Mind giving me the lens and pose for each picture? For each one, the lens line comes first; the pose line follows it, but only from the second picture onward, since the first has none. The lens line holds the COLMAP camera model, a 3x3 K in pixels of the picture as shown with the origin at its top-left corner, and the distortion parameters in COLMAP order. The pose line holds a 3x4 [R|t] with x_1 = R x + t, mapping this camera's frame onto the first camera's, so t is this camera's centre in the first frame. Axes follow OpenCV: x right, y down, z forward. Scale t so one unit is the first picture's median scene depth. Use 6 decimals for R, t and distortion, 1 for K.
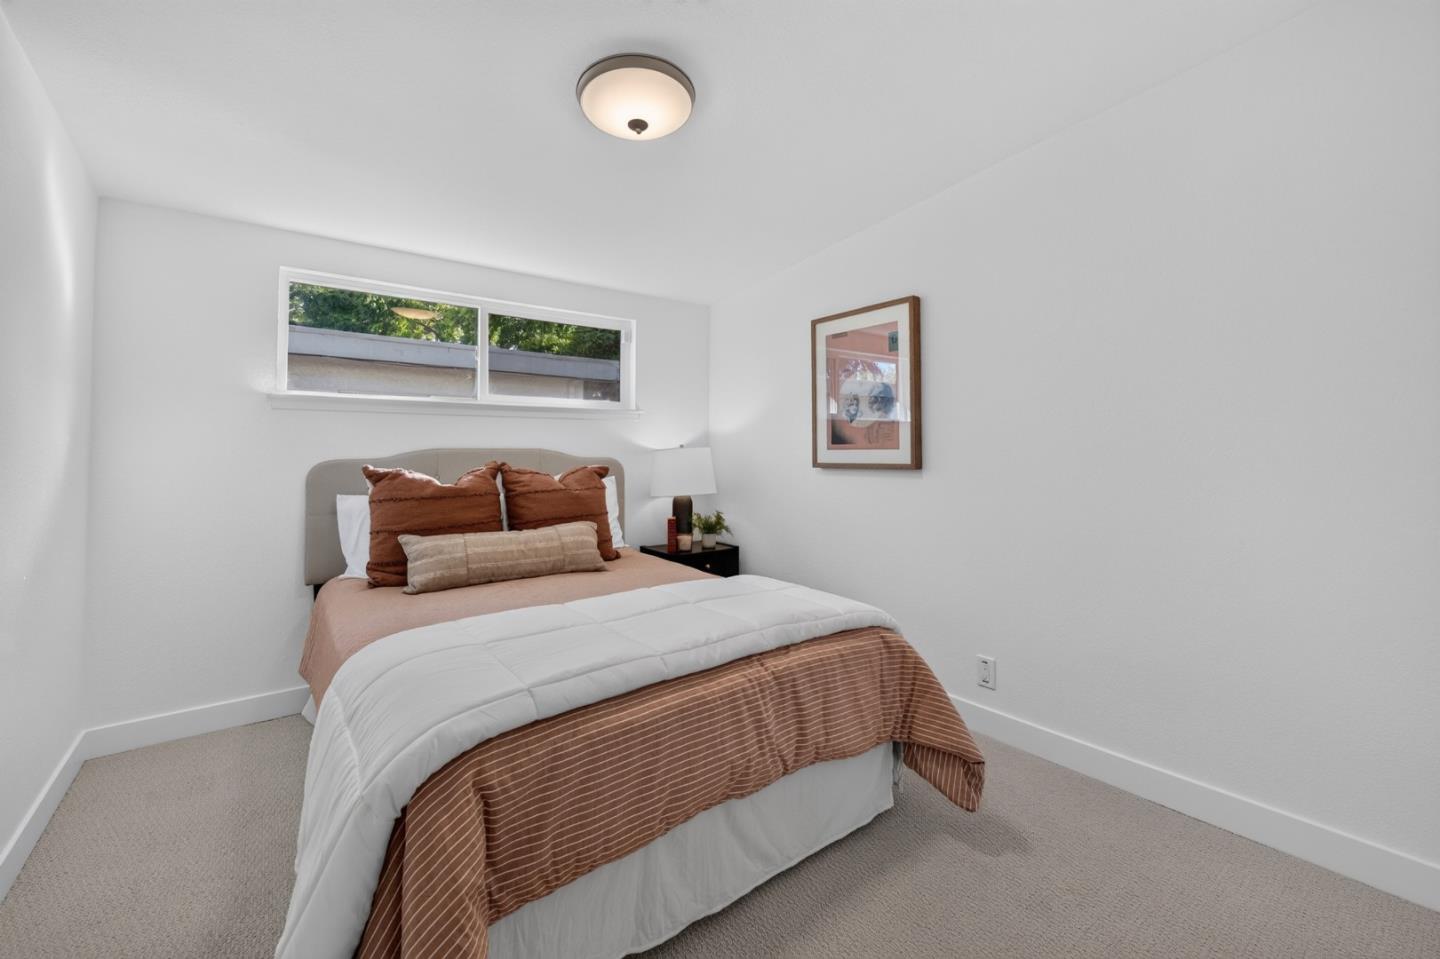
lens RADIAL K [[582.9, 0, 720.0], [0, 582.9, 479.5], [0, 0, 1]] dist [-0.000800, -0.000037]
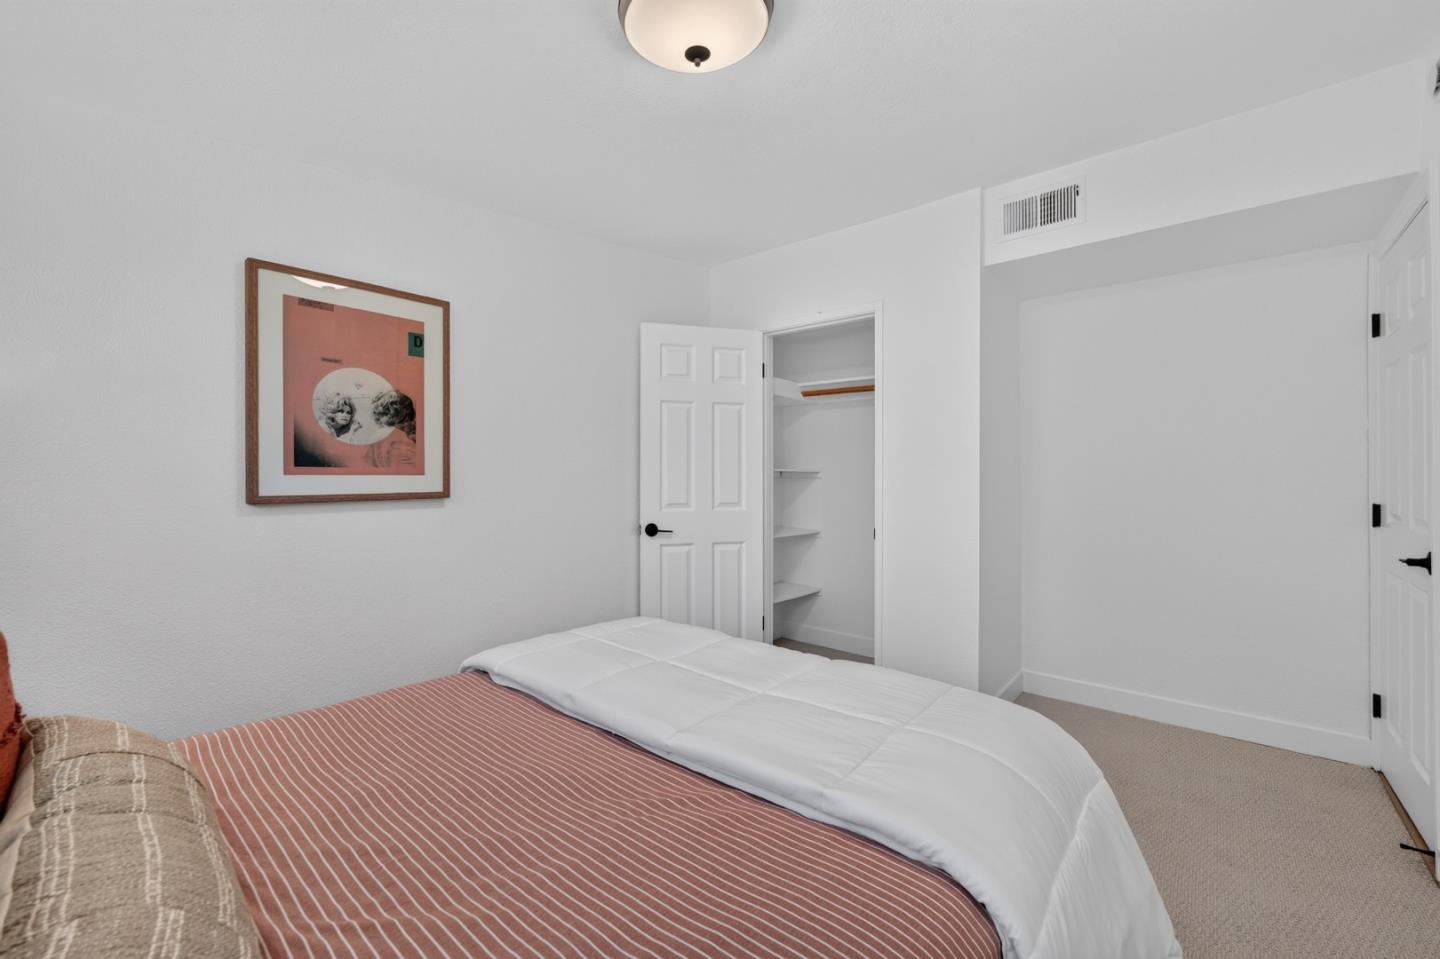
lens RADIAL K [[582.9, 0, 720.0], [0, 582.9, 479.5], [0, 0, 1]] dist [-0.000800, -0.000037]
pose [[-0.181928, 0.006058, 0.983293, -0.546968], [0.048945, 0.998797, 0.002902, -0.026087], [-0.982093, 0.048656, -0.182006, 0.686966]]
